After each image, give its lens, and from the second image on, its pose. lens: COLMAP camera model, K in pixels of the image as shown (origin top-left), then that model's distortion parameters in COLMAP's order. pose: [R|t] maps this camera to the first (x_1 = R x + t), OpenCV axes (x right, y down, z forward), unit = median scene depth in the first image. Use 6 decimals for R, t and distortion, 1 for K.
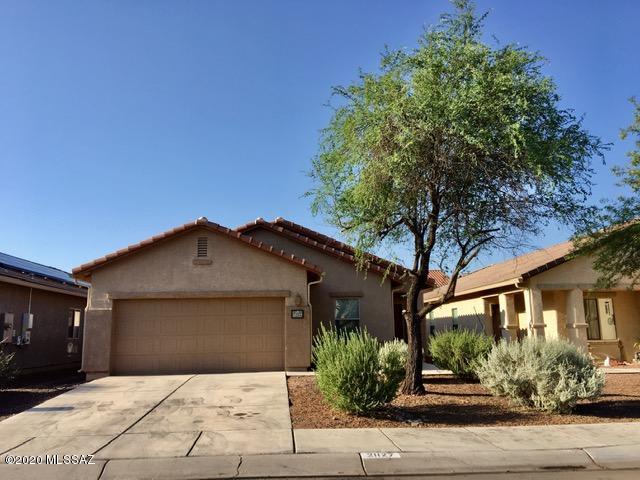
lens RADIAL K [[540.9, 0, 320.2], [0, 540.9, 240.4], [0, 0, 1]] dist [0.073369, -0.096967]
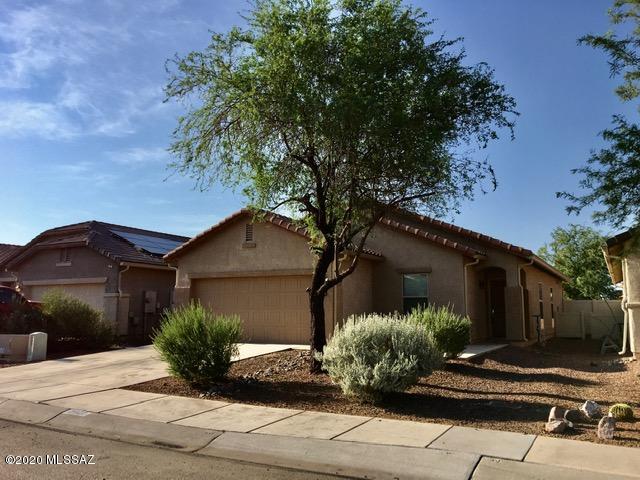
lens RADIAL K [[540.9, 0, 319.9], [0, 540.9, 239.6], [0, 0, 1]] dist [0.073369, -0.096967]
pose [[0.829587, -0.054878, -0.555675, 0.544177], [0.081832, 0.996363, 0.023769, 0.012776], [0.552349, -0.065190, 0.831060, 0.141613]]
